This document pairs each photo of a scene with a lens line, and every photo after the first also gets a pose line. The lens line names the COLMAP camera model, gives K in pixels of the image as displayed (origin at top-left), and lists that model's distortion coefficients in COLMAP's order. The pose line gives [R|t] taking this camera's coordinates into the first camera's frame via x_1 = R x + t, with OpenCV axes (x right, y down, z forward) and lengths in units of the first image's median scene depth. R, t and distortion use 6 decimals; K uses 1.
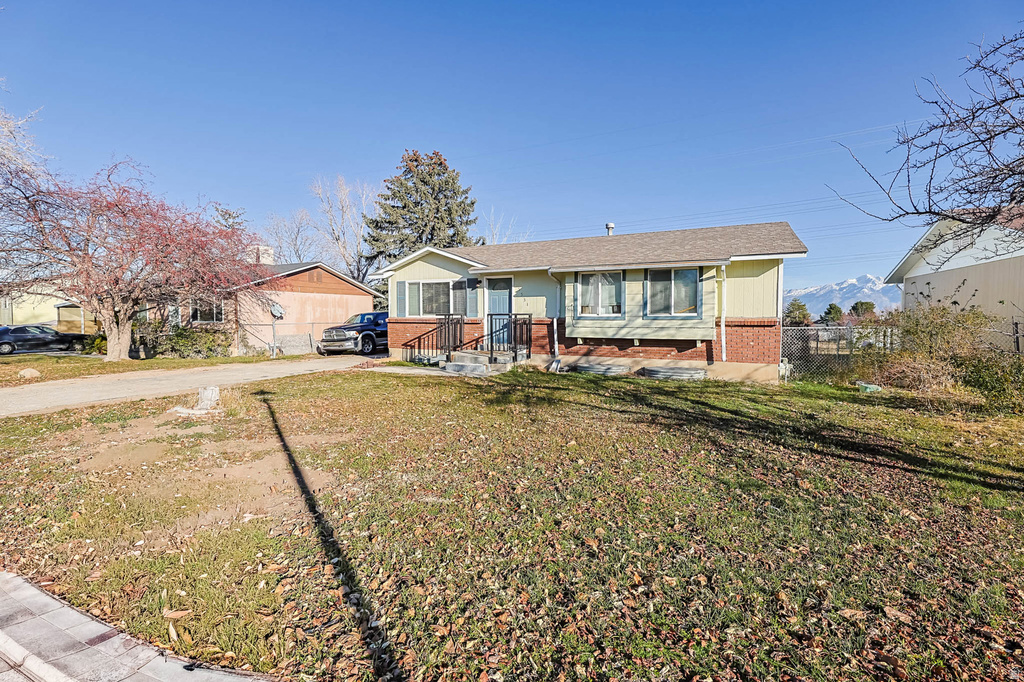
lens RADIAL K [[423.9, 0, 519.9], [0, 423.9, 344.2], [0, 0, 1]] dist [-0.001835, -0.000541]
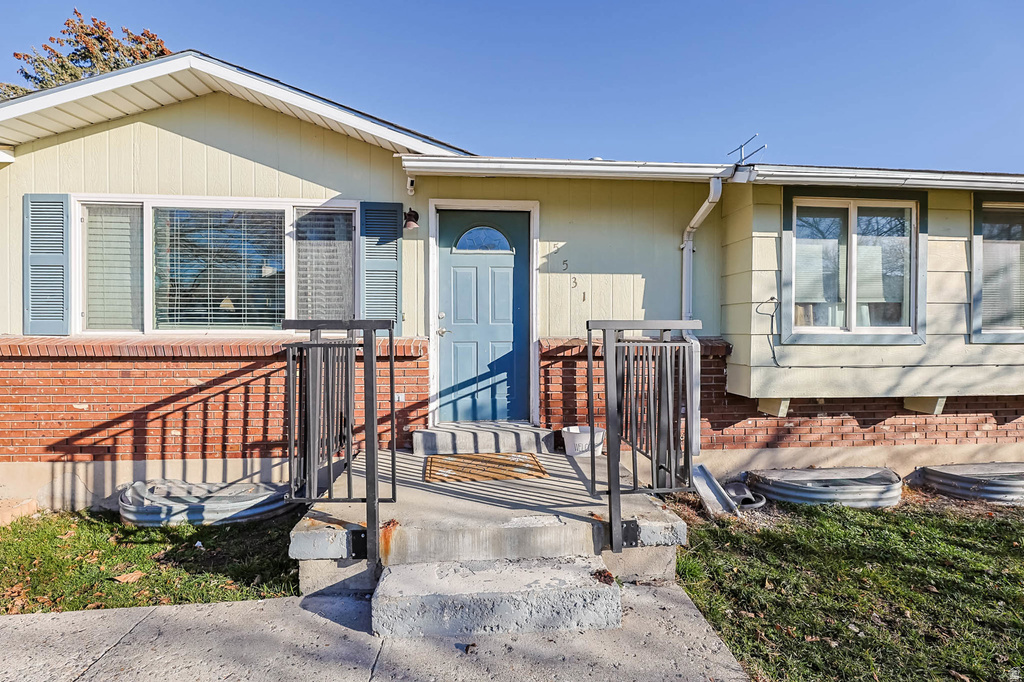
lens RADIAL K [[444.1, 0, 507.8], [0, 444.1, 340.3], [0, 0, 1]] dist [-0.006458, -0.000613]
pose [[0.866777, -0.003176, 0.498686, -0.198630], [0.030852, 0.998406, -0.047267, -0.046413], [-0.497740, 0.056356, 0.865493, 0.733140]]
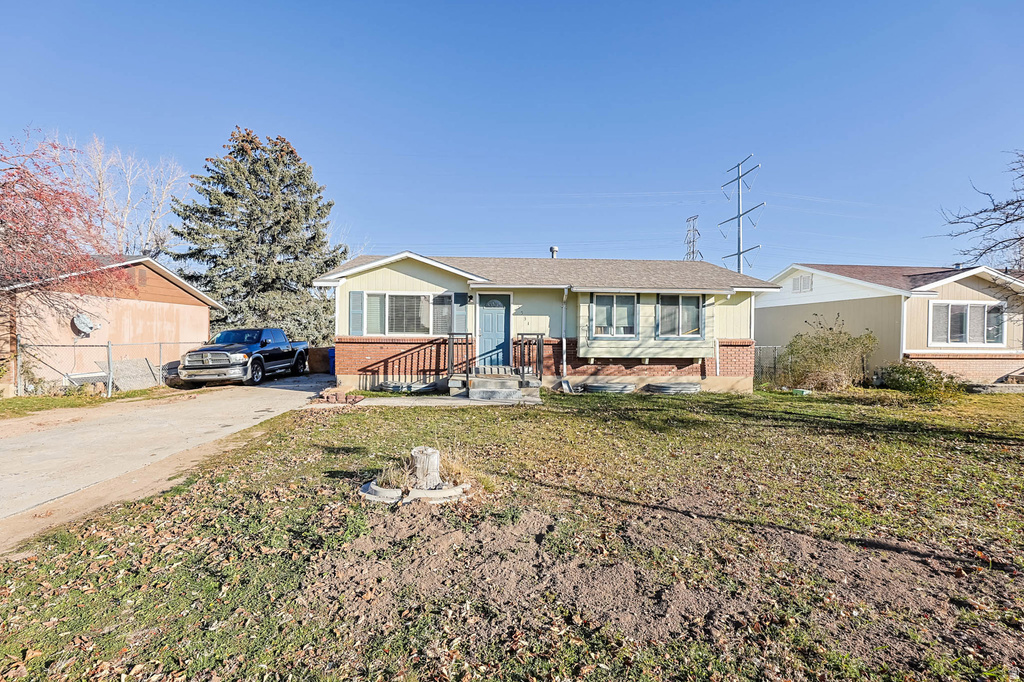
lens RADIAL K [[423.9, 0, 506.2], [0, 423.9, 341.5], [0, 0, 1]] dist [-0.001835, -0.000541]
pose [[0.886761, 0.000079, 0.462228, -0.460417], [0.023052, 0.998748, -0.044396, -0.012297], [-0.461653, 0.050024, 0.885649, 0.183186]]
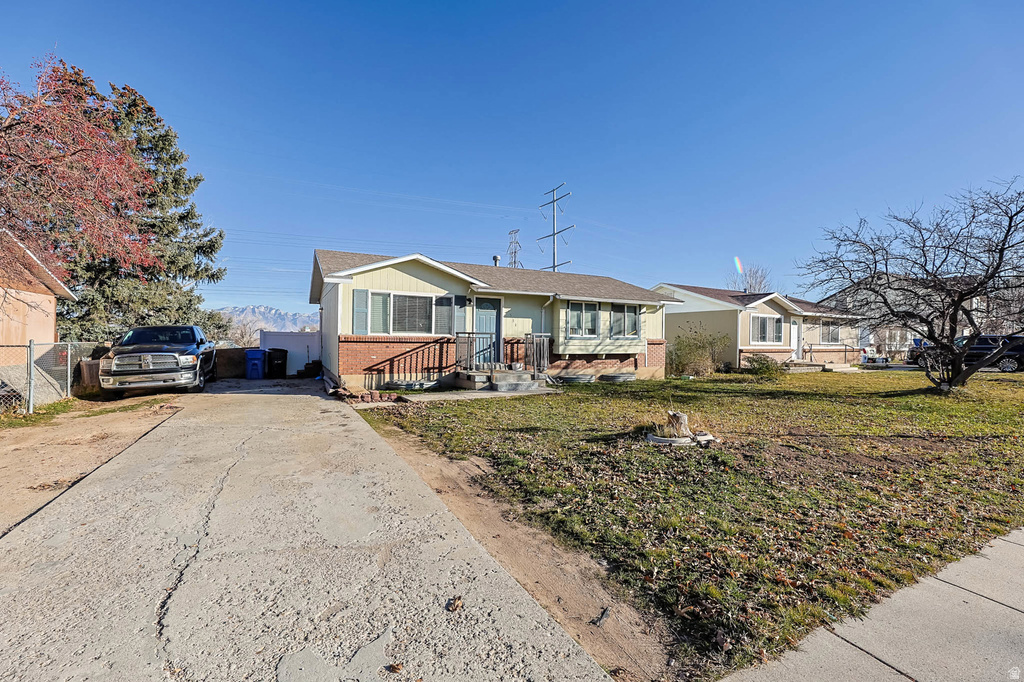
lens RADIAL K [[423.9, 0, 501.3], [0, 423.9, 339.1], [0, 0, 1]] dist [-0.001835, -0.000541]
pose [[0.627019, 0.005656, 0.778983, -0.841103], [0.040298, 0.998399, -0.039686, -0.015744], [-0.777961, 0.056276, 0.625787, 0.349994]]
